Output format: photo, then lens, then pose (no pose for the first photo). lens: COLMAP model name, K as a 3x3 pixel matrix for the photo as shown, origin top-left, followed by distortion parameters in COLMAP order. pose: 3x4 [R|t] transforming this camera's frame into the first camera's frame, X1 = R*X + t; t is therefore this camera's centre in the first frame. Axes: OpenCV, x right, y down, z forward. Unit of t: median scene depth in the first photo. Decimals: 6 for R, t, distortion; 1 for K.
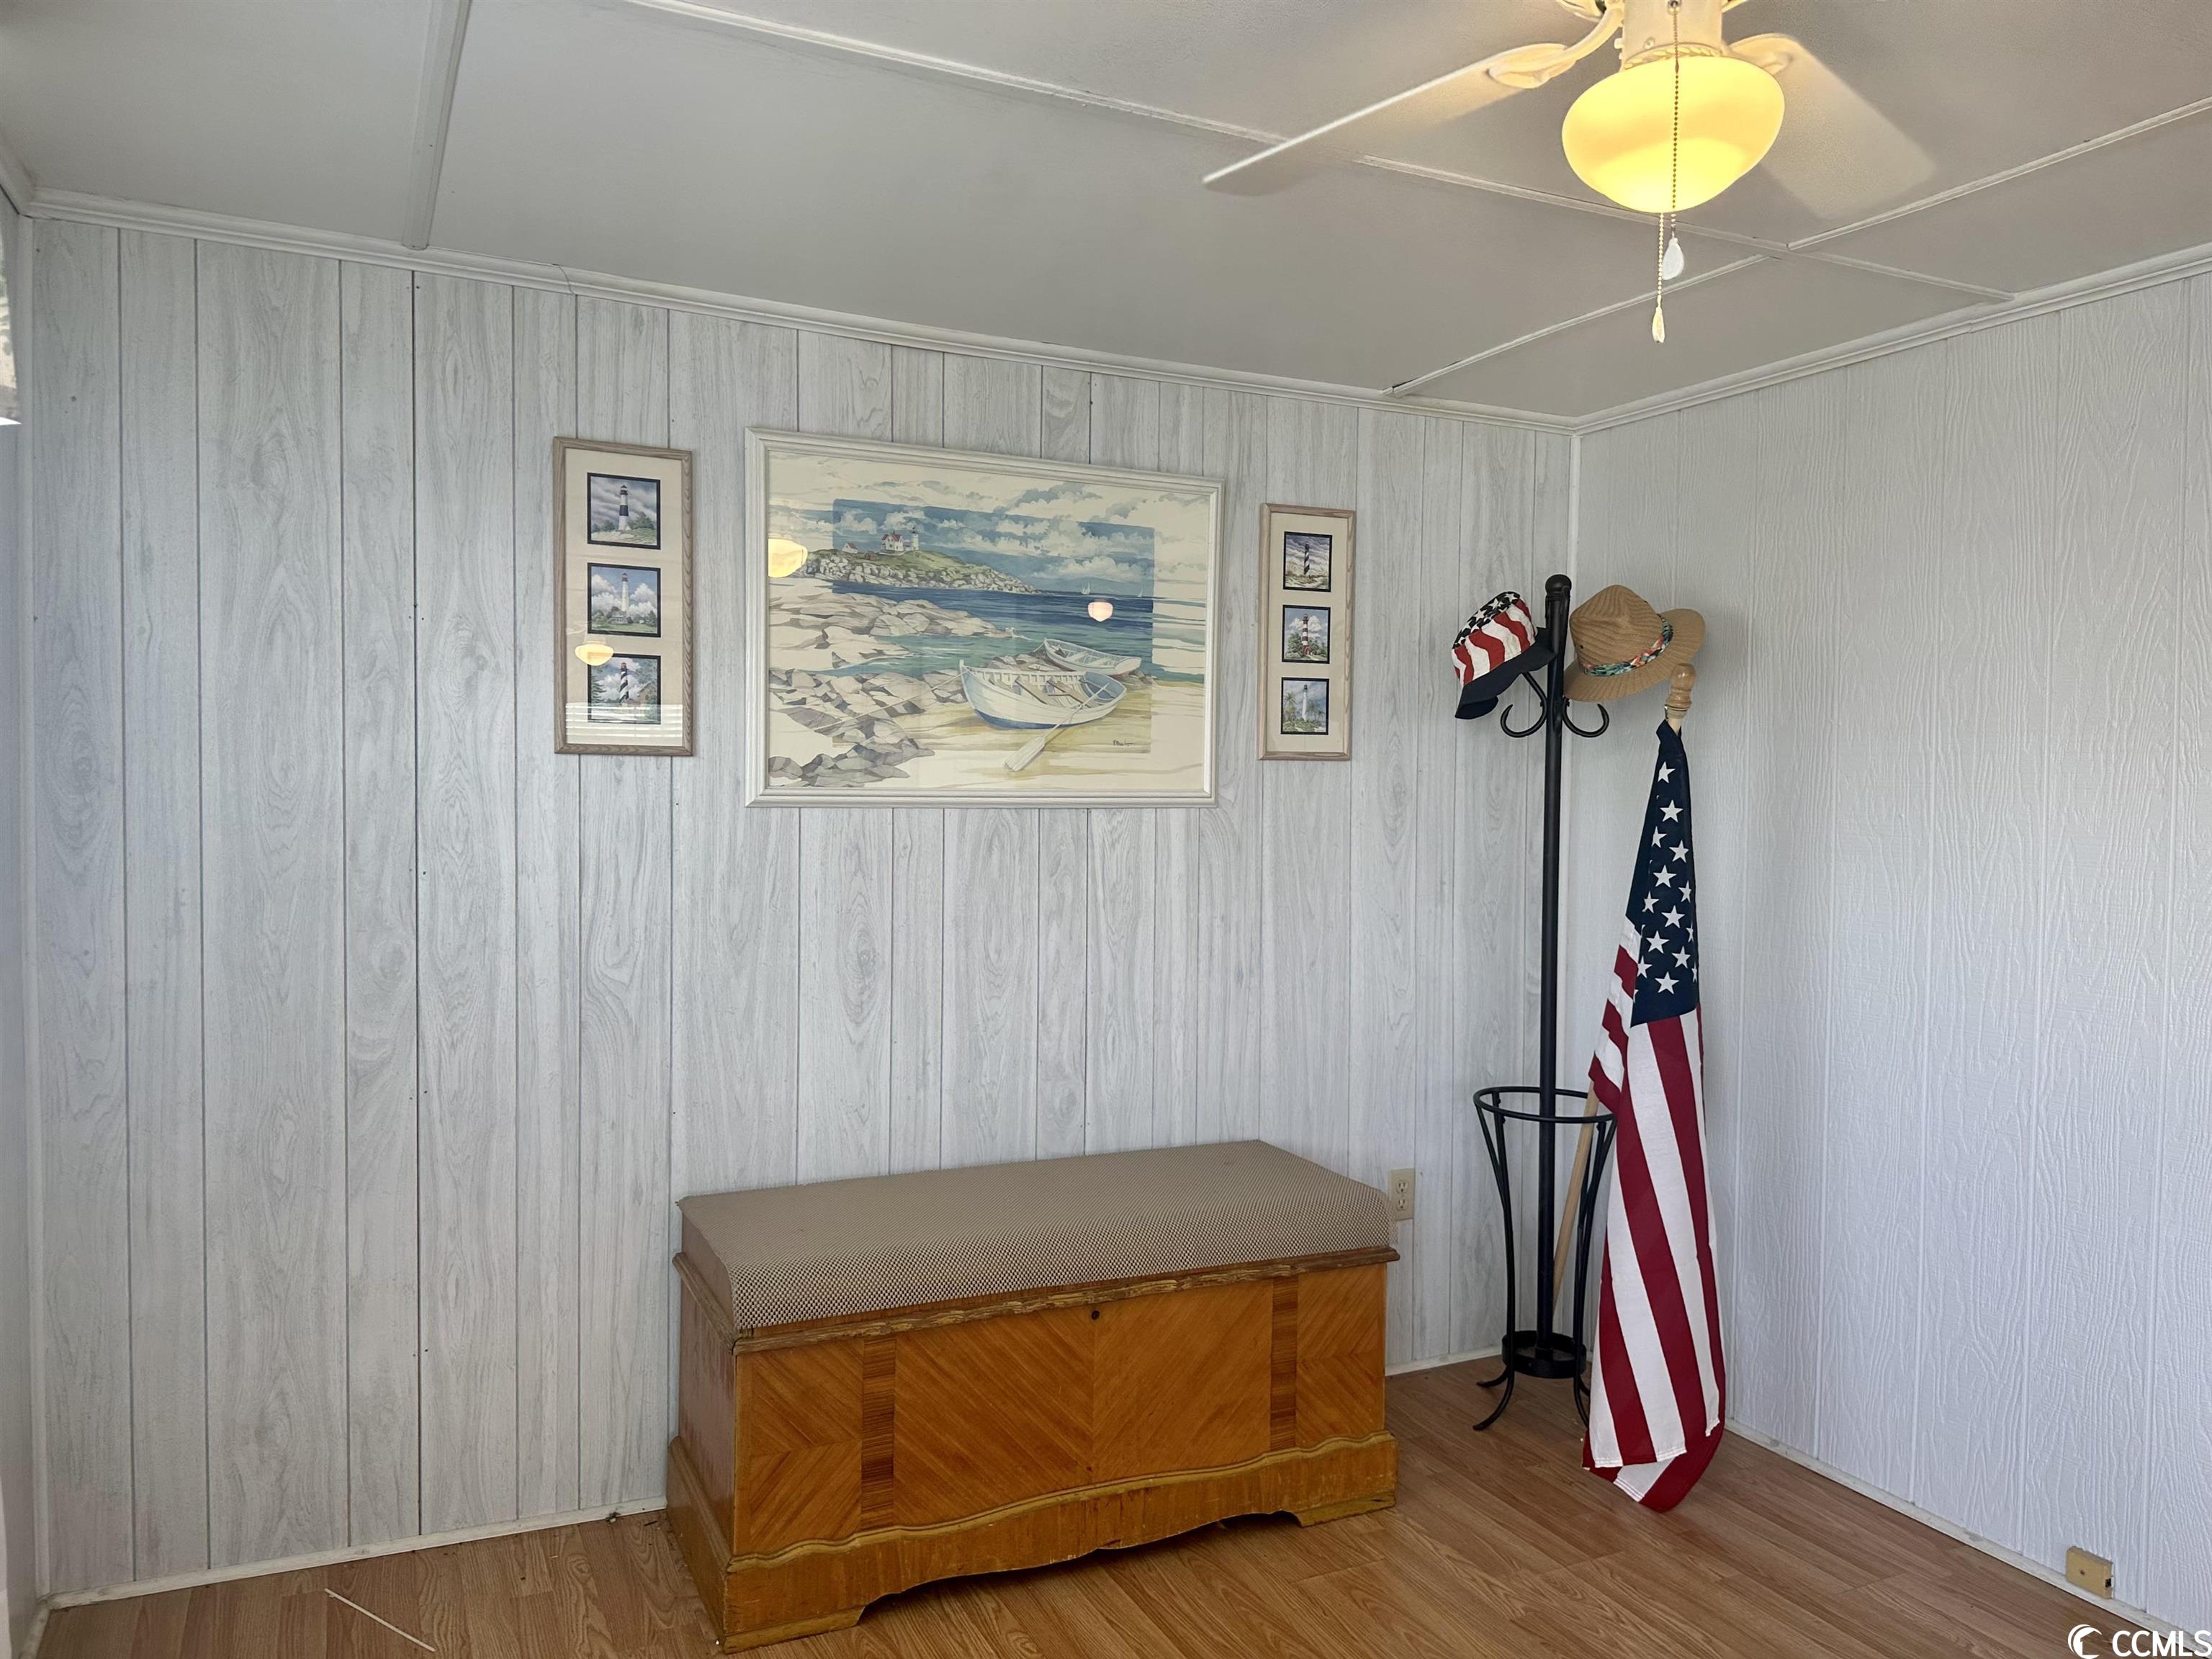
lens RADIAL K [[1557.9, 0, 1098.2], [0, 1557.9, 839.5], [0, 0, 1]] dist [0.063632, -0.110355]
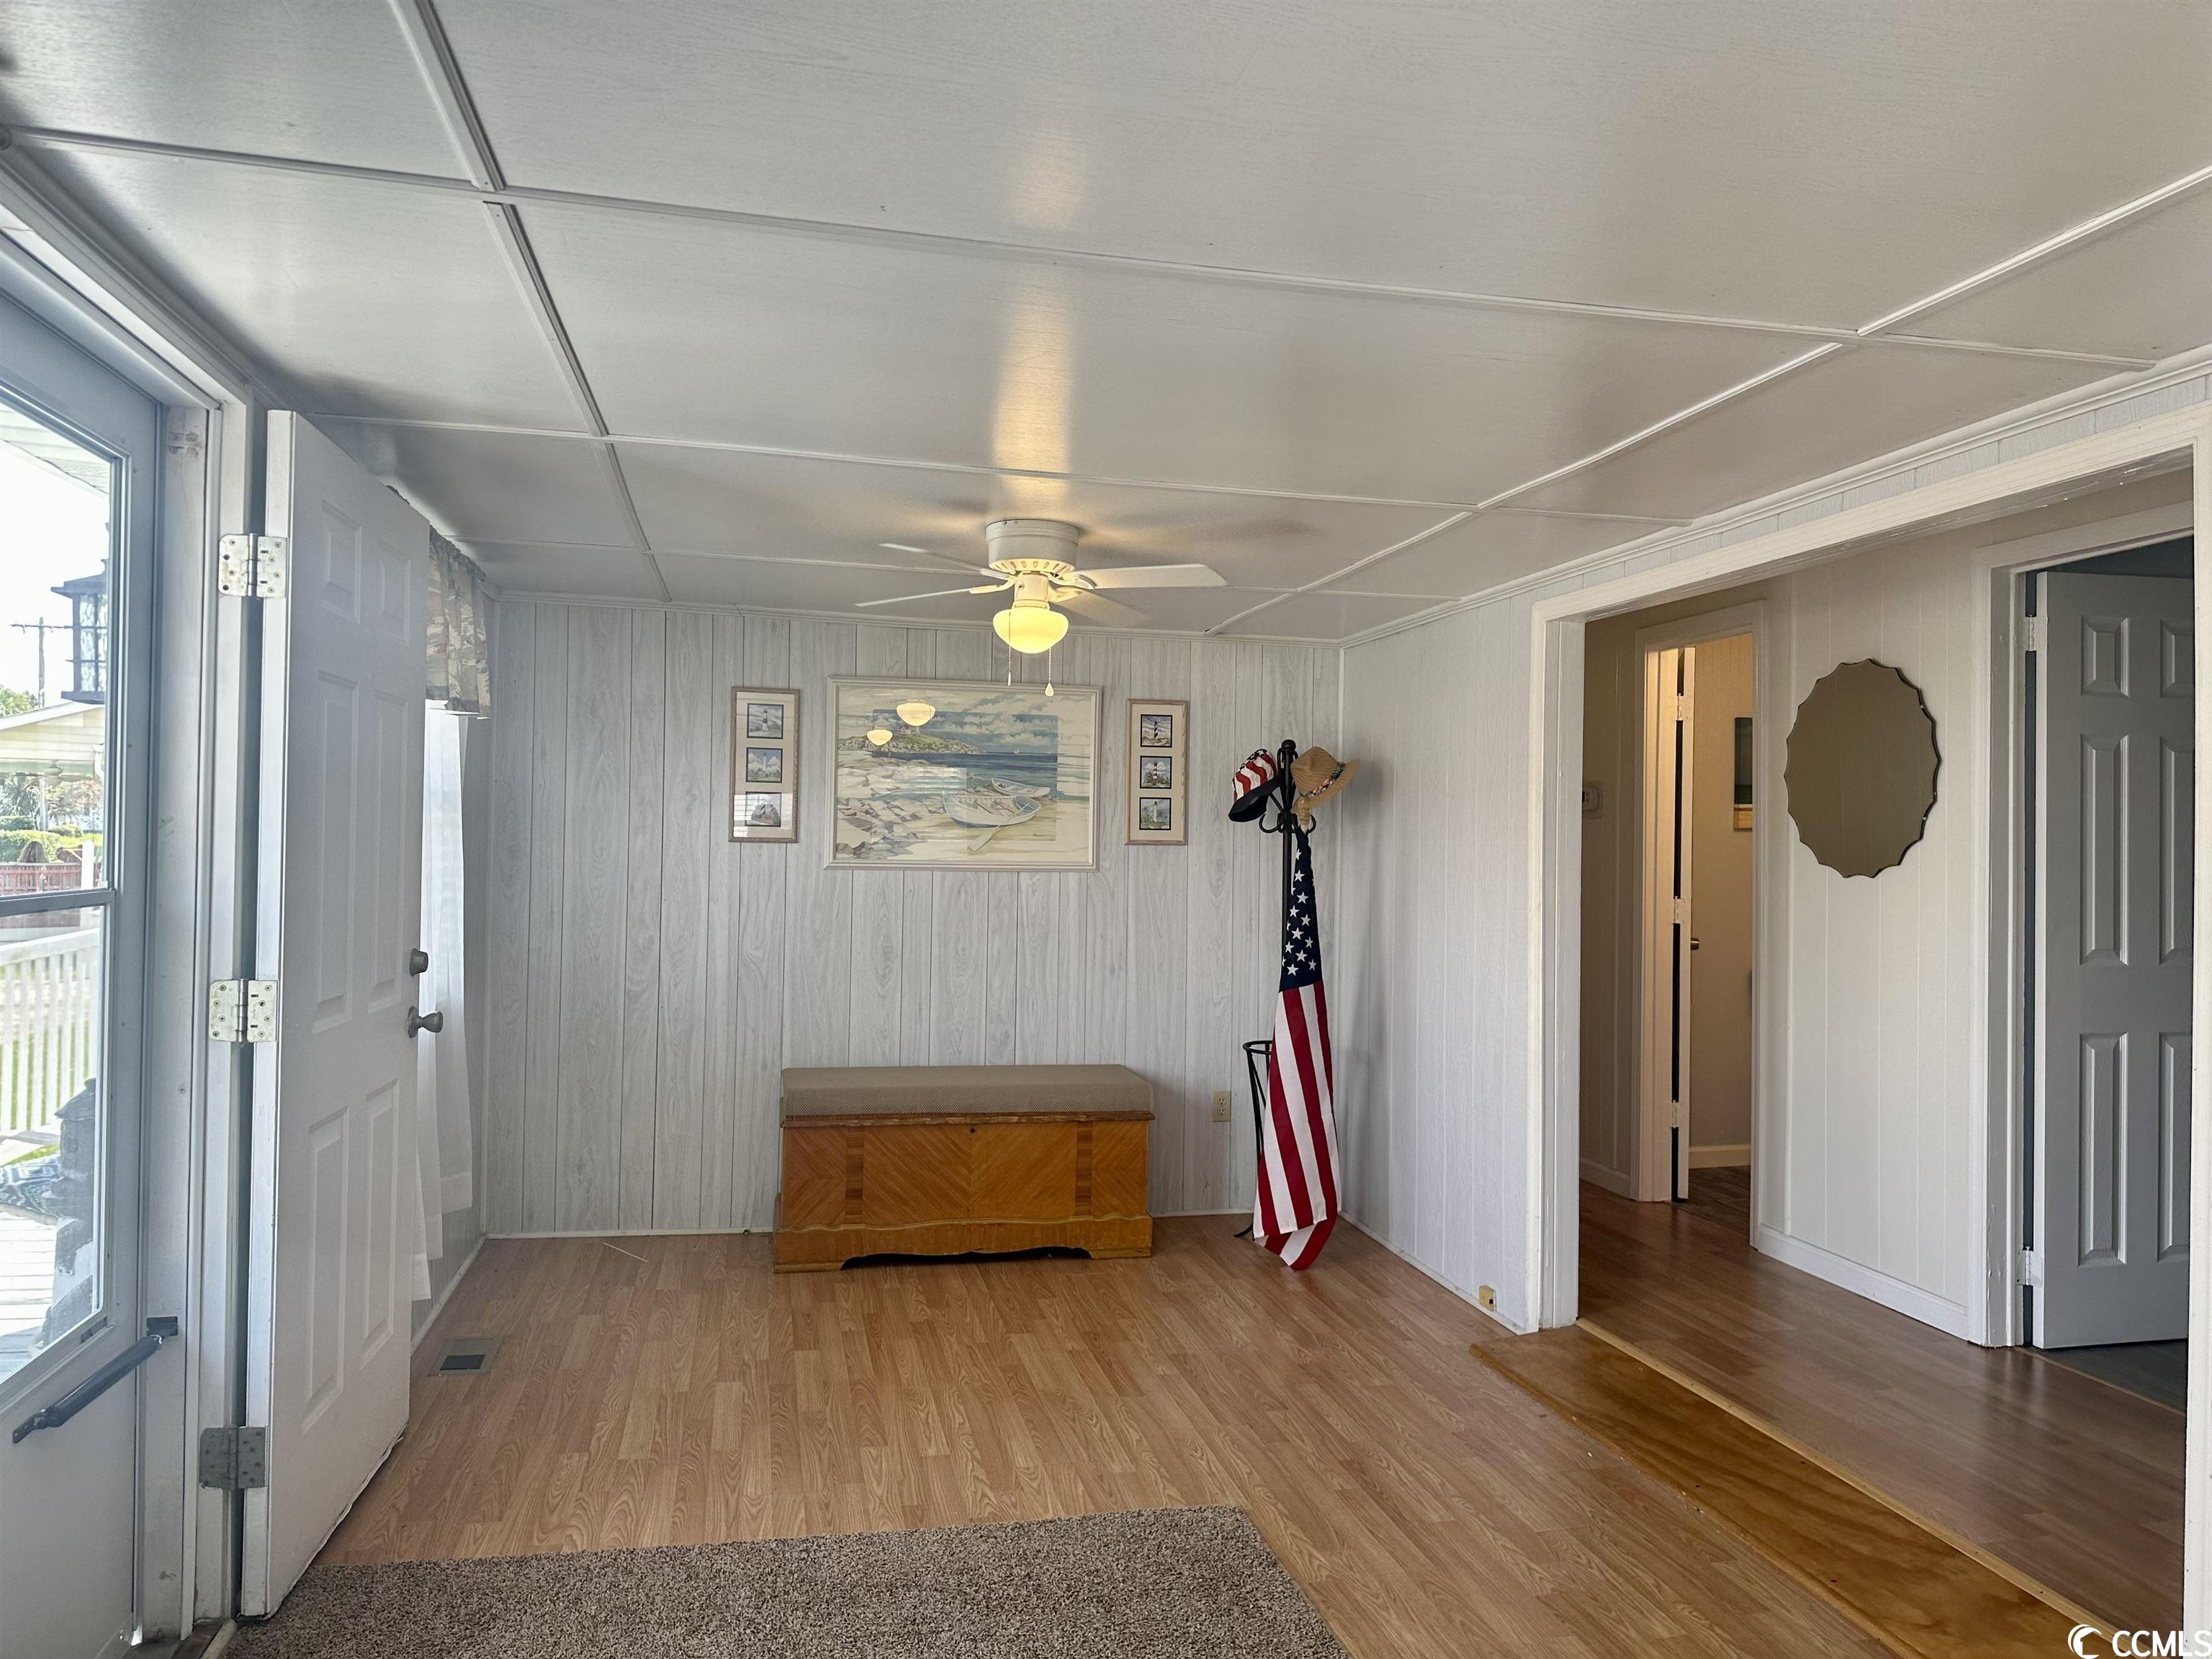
lens RADIAL K [[1543.1, 0, 1106.0], [0, 1543.1, 829.5], [0, 0, 1]] dist [0.093529, -0.120098]
pose [[0.976757, 0.002672, -0.214334, 0.524821], [-0.013903, 0.998607, -0.050908, 0.023038], [0.213899, 0.052705, 0.975433, -0.794261]]
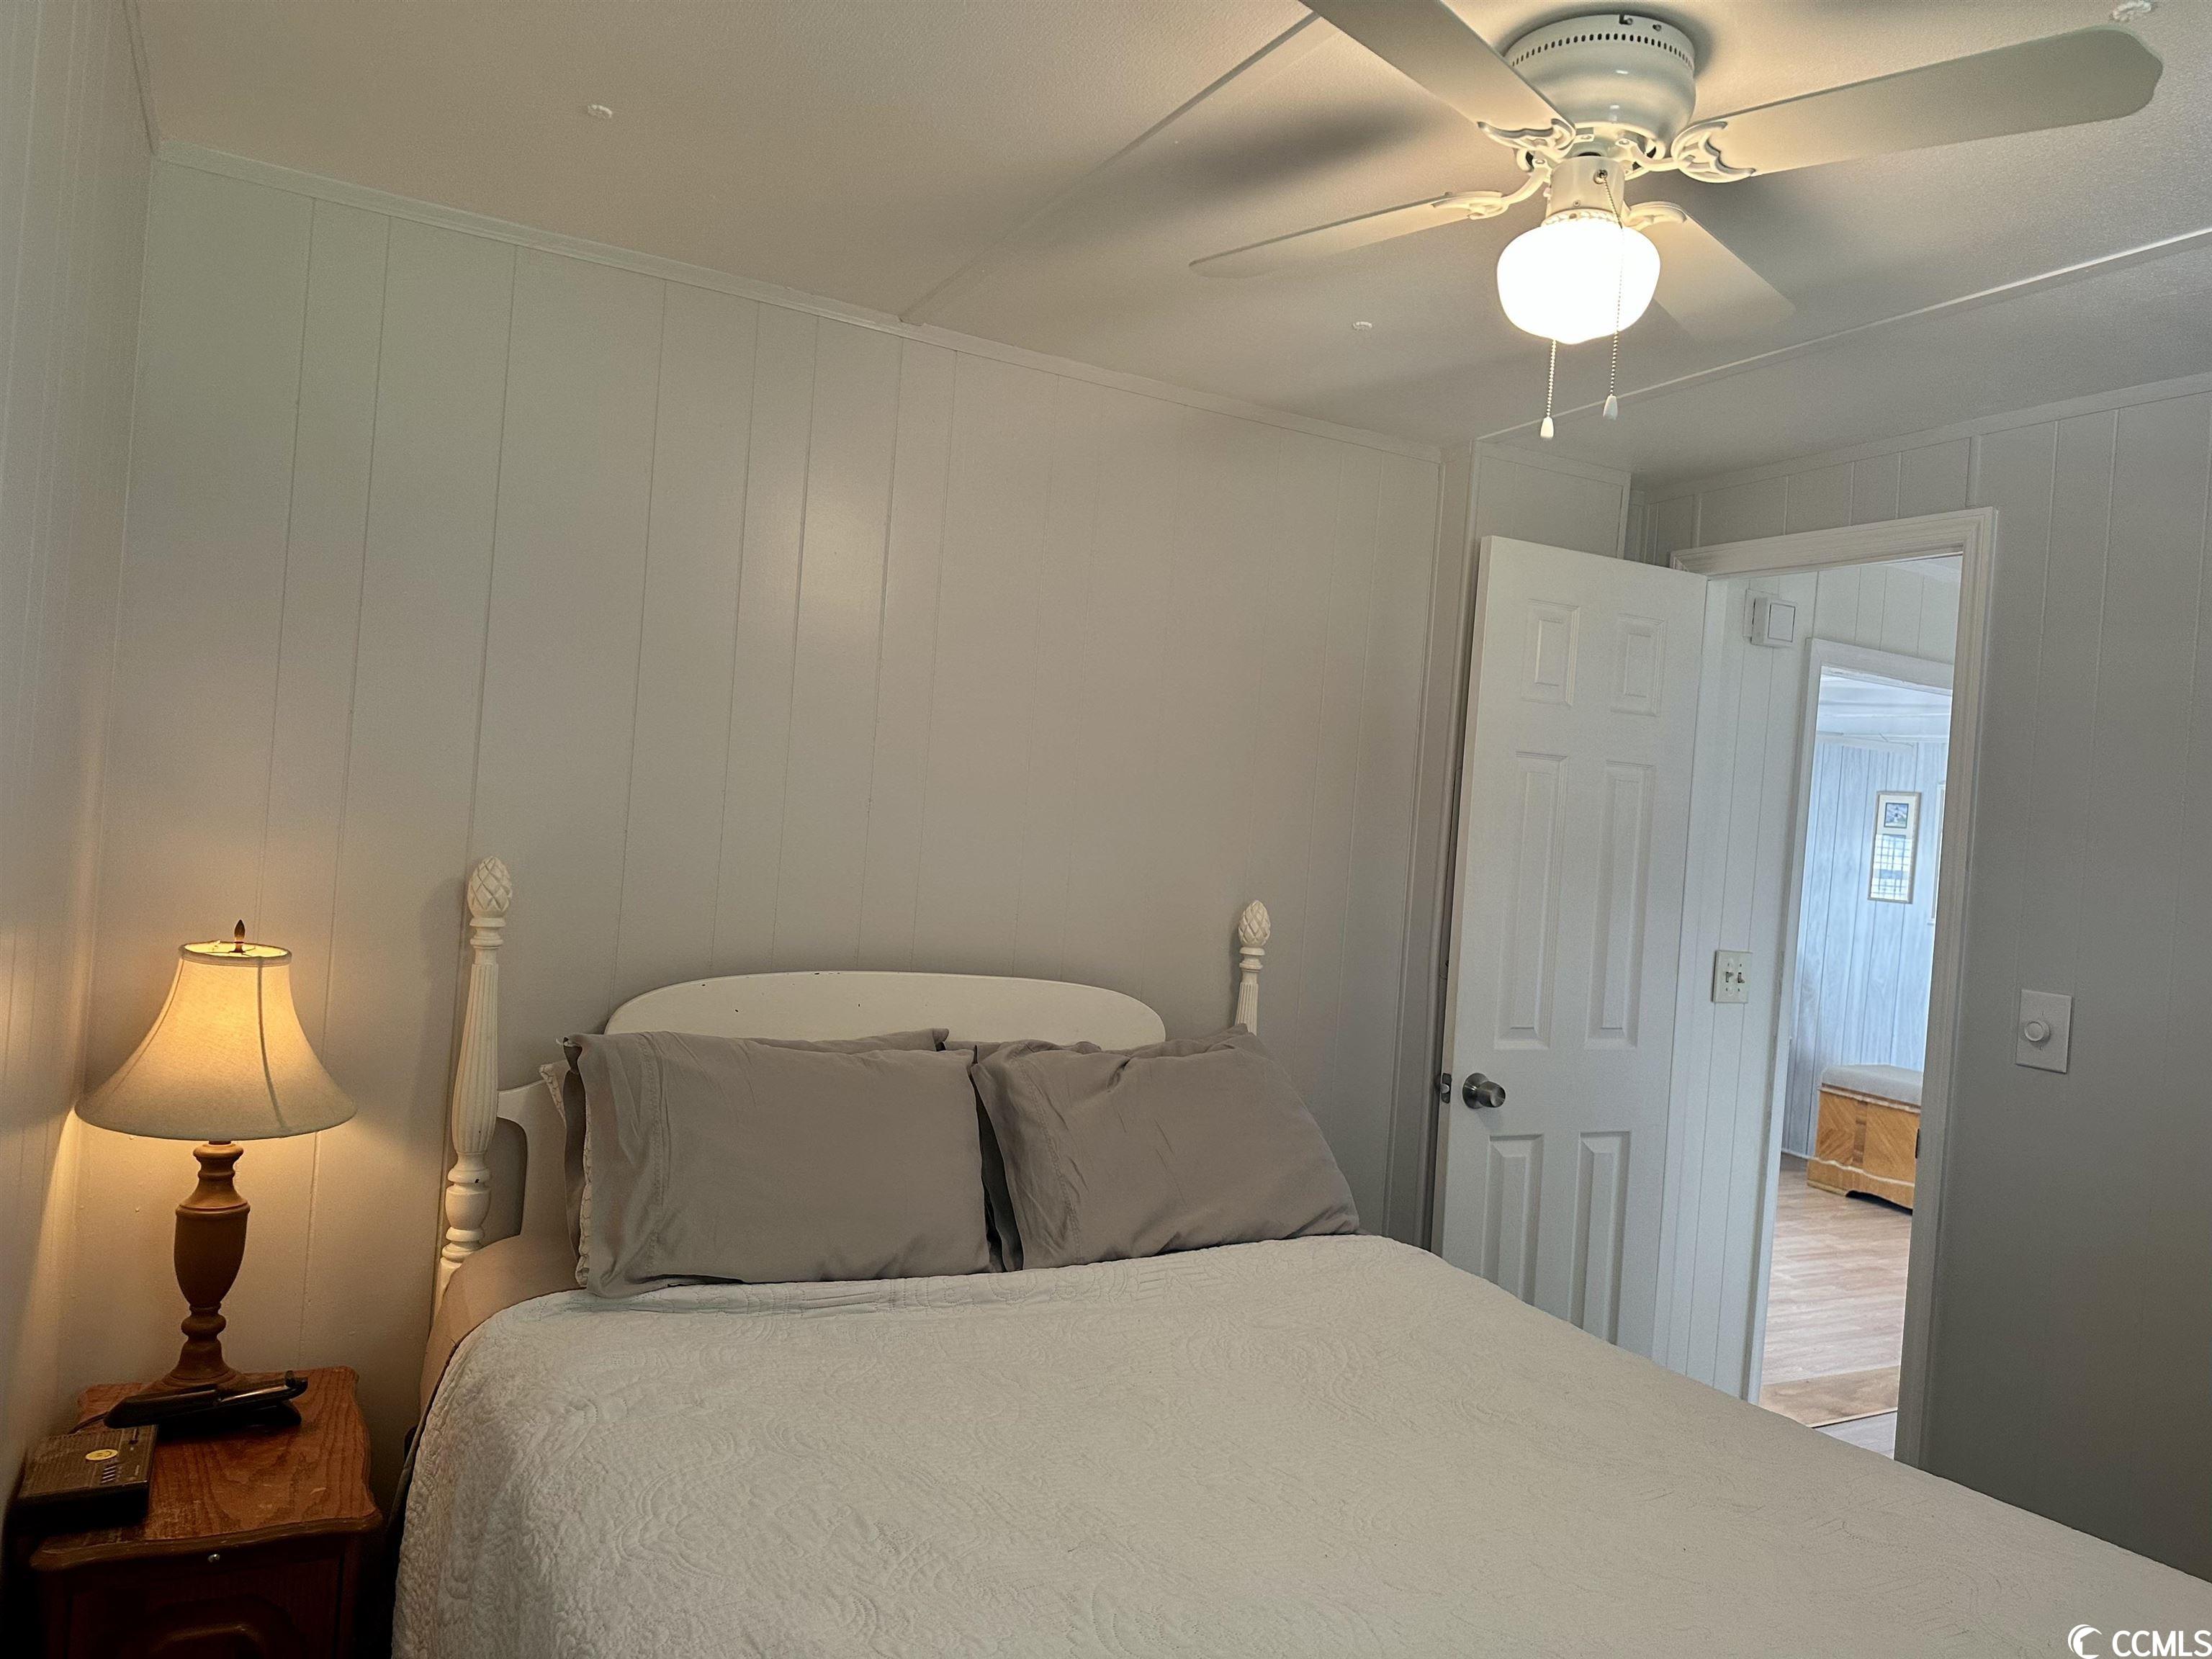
lens RADIAL K [[1543.1, 0, 1106.0], [0, 1543.1, 829.5], [0, 0, 1]] dist [0.093529, -0.120098]
pose [[0.044733, -0.001859, -0.998997, 2.325300], [-0.110770, 0.993823, -0.006809, -0.008759], [0.992839, 0.110964, 0.044251, -0.497466]]
